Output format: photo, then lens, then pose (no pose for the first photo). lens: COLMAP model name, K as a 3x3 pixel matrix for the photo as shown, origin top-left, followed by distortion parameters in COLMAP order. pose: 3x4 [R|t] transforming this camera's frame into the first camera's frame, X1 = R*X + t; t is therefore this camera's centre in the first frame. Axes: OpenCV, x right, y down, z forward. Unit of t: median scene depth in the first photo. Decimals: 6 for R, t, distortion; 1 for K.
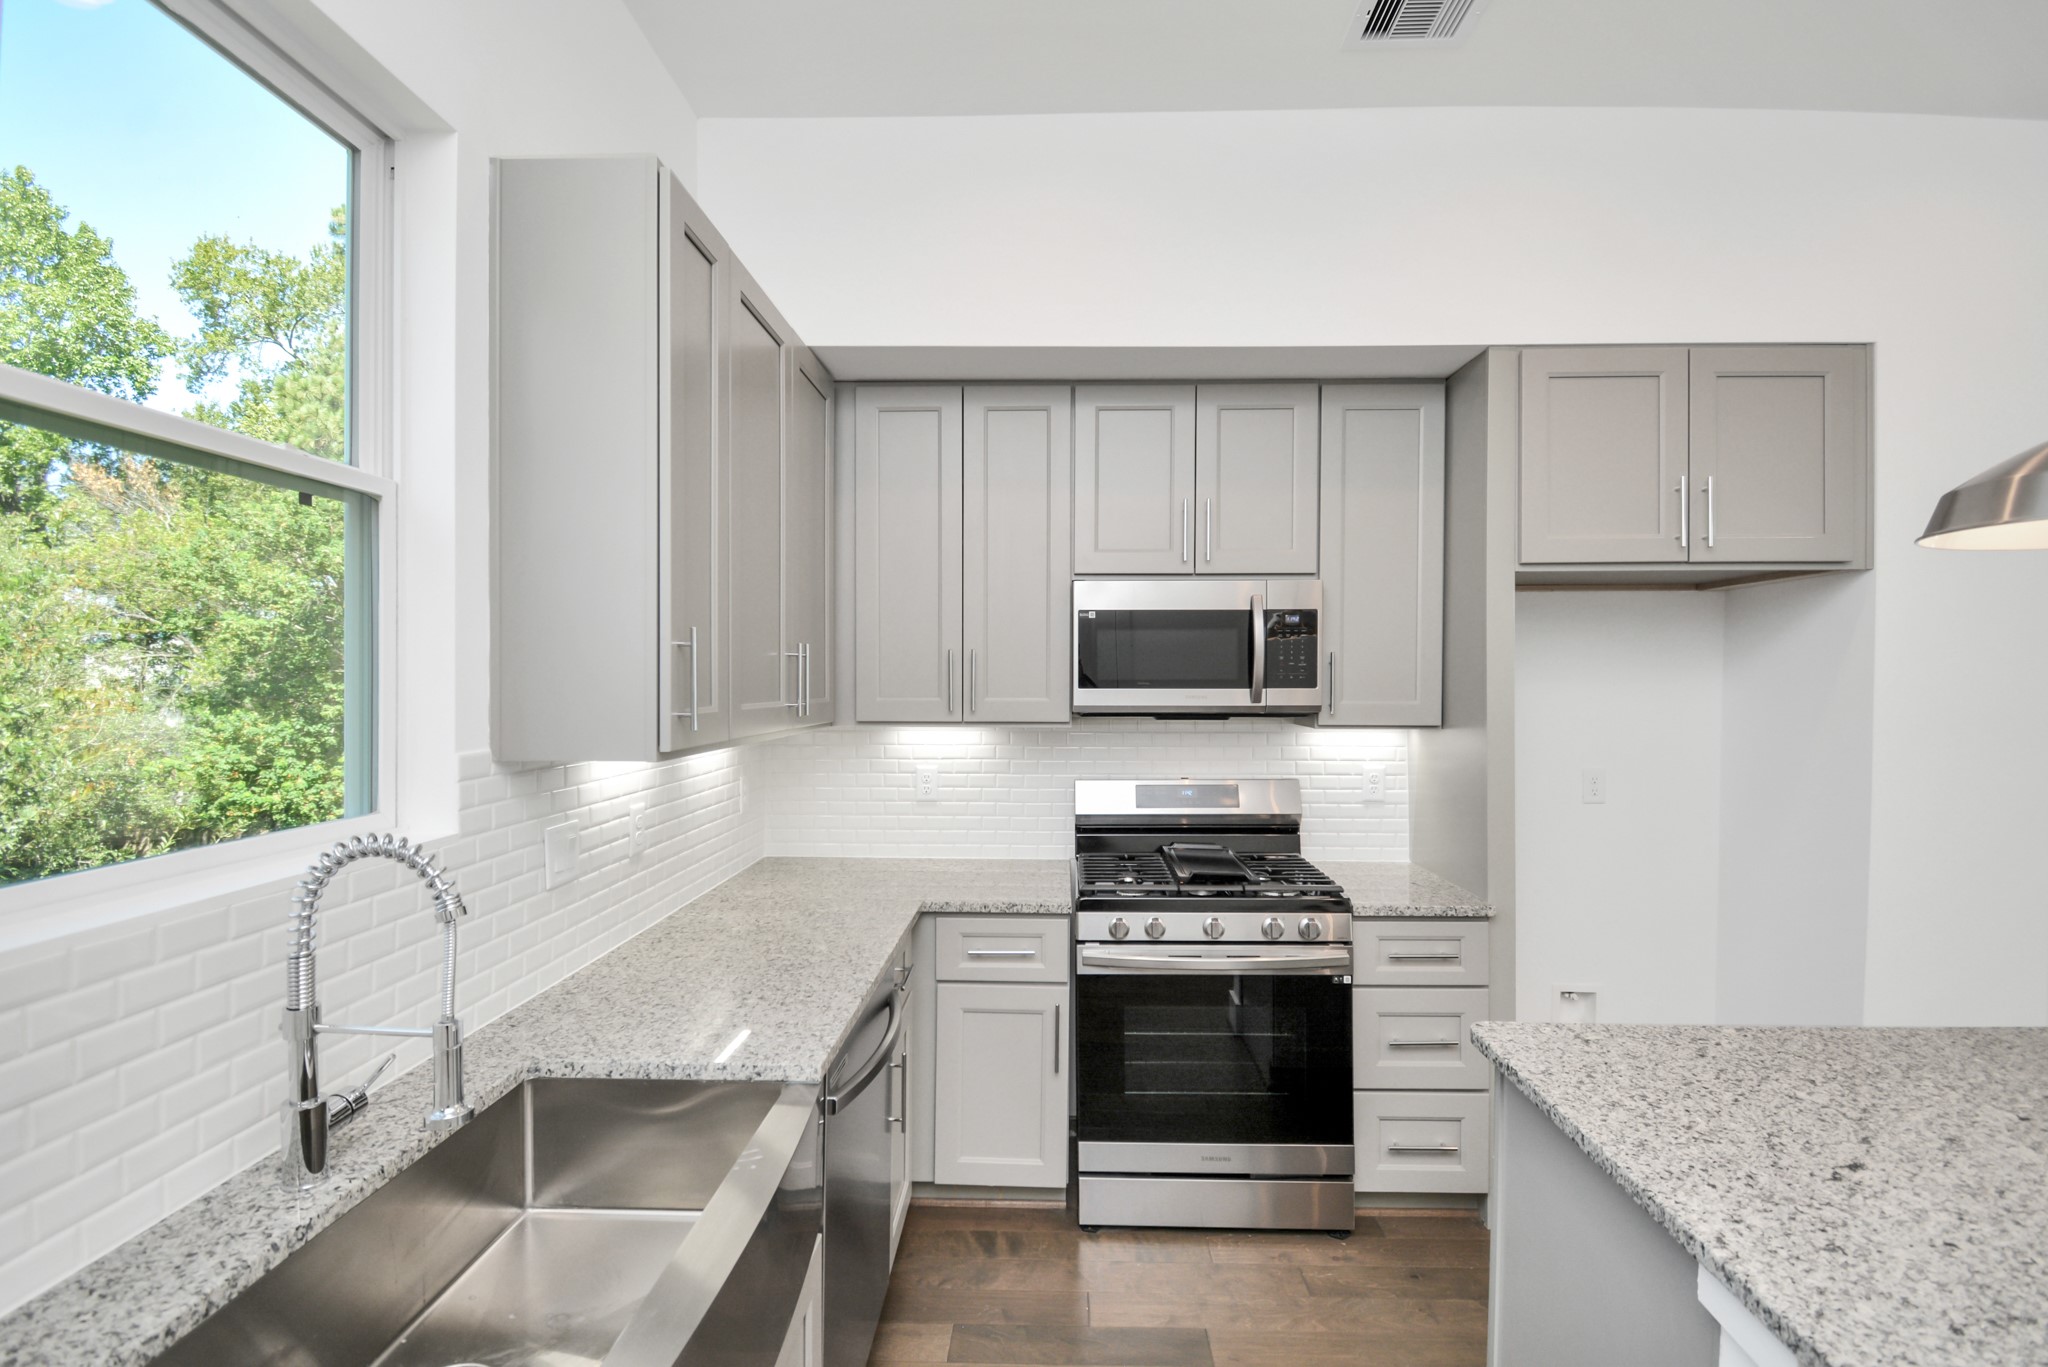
lens RADIAL K [[931.6, 0, 1023.8], [0, 931.6, 682.6], [0, 0, 1]] dist [0.007895, -0.016554]
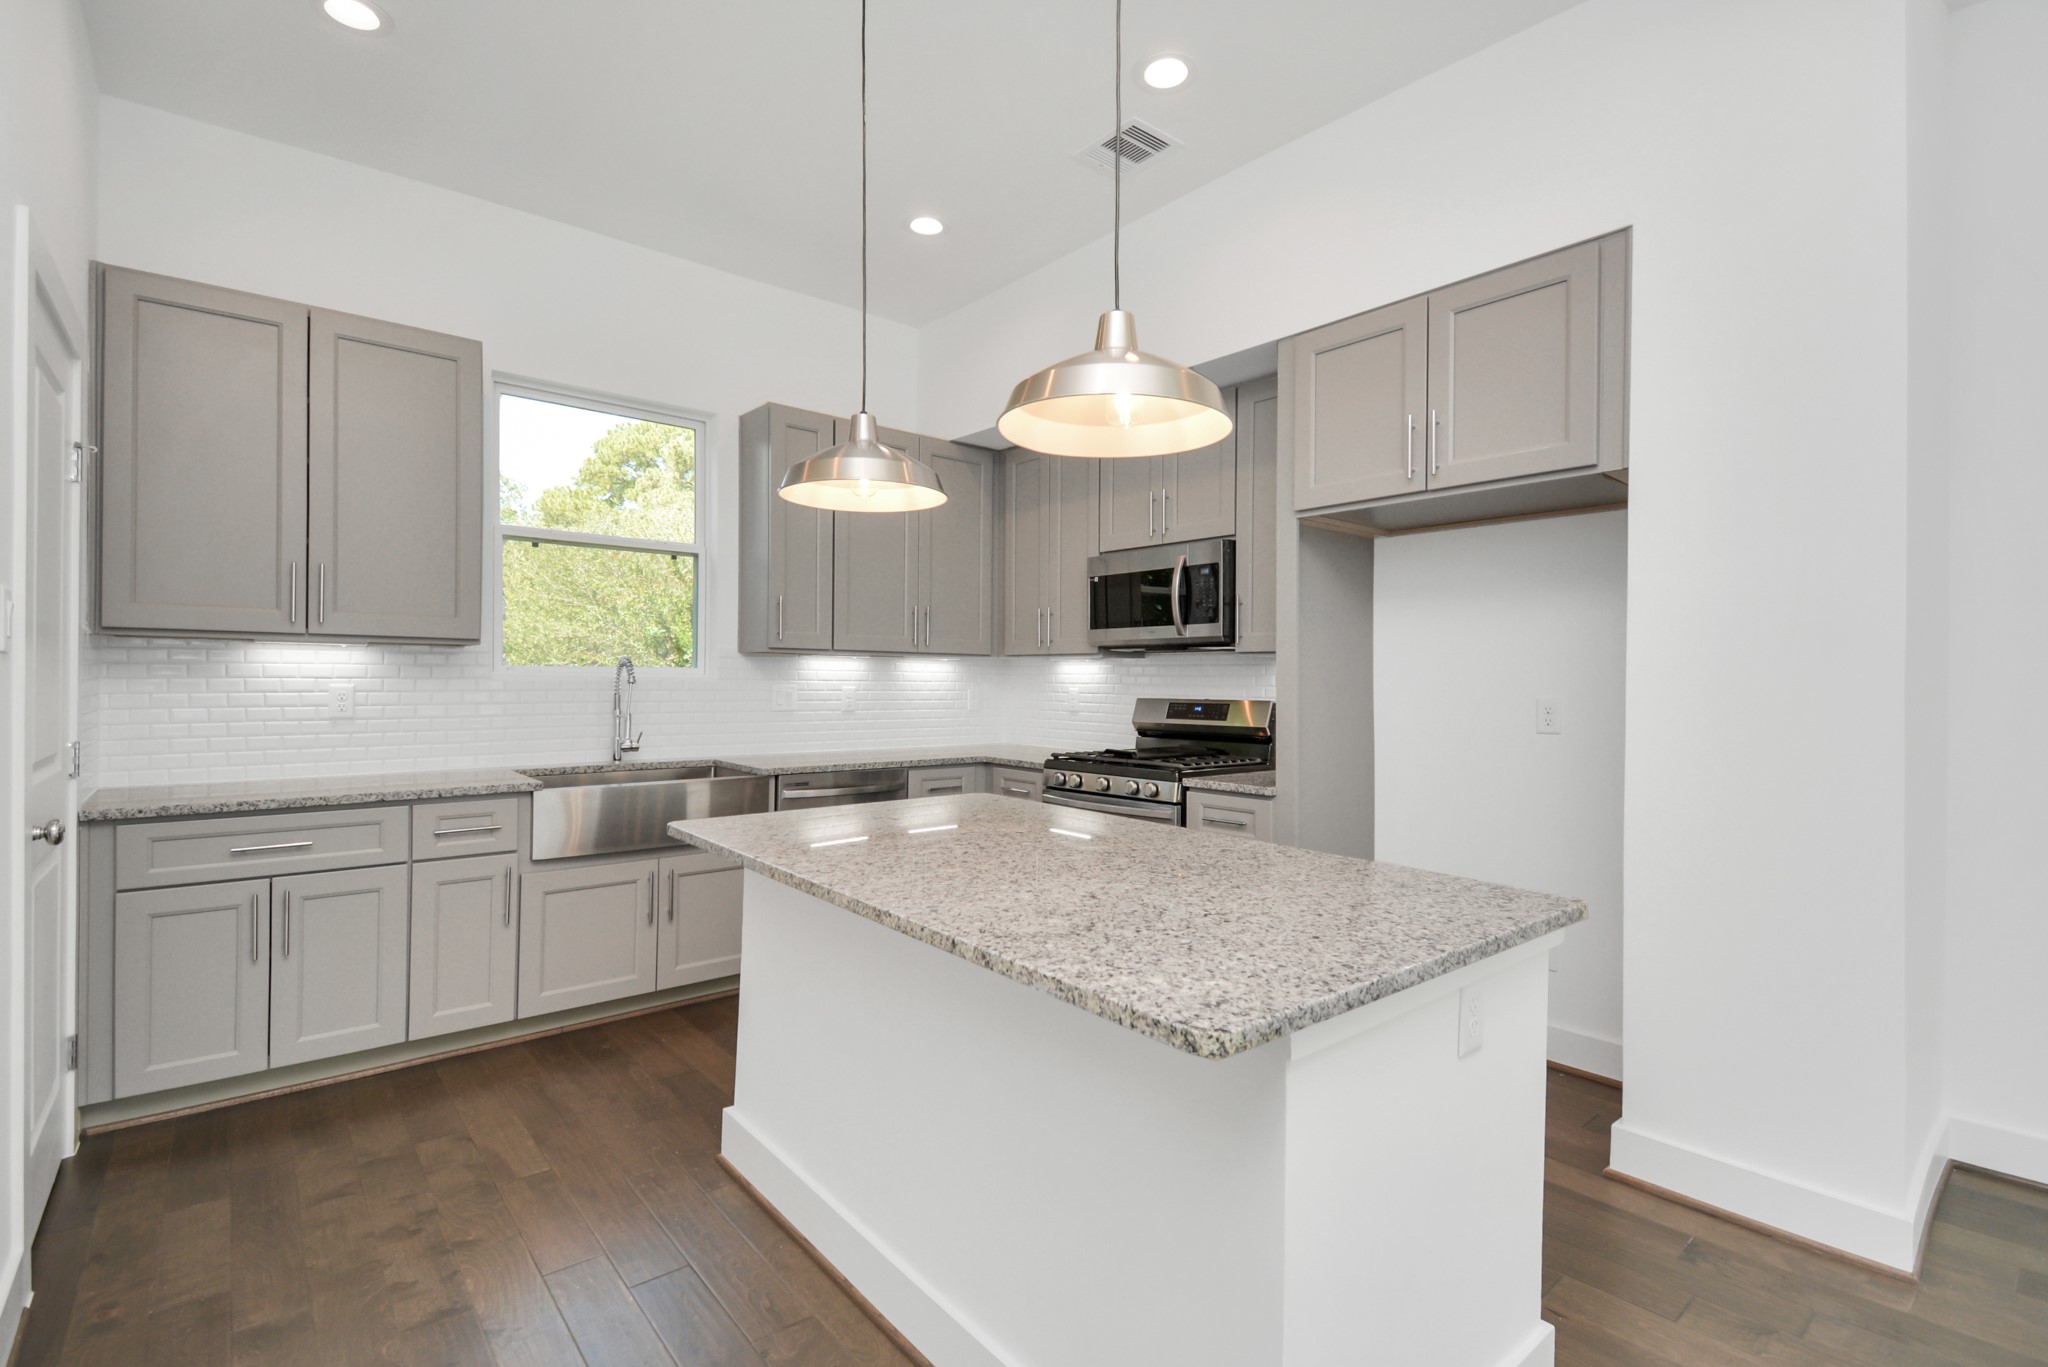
lens RADIAL K [[931.6, 0, 1016.2], [0, 931.6, 687.1], [0, 0, 1]] dist [0.007895, -0.016554]
pose [[0.673013, 0.012921, -0.739517, 1.100925], [-0.011180, 0.999911, 0.007297, 0.090566], [0.739546, 0.003357, 0.673098, -0.090479]]
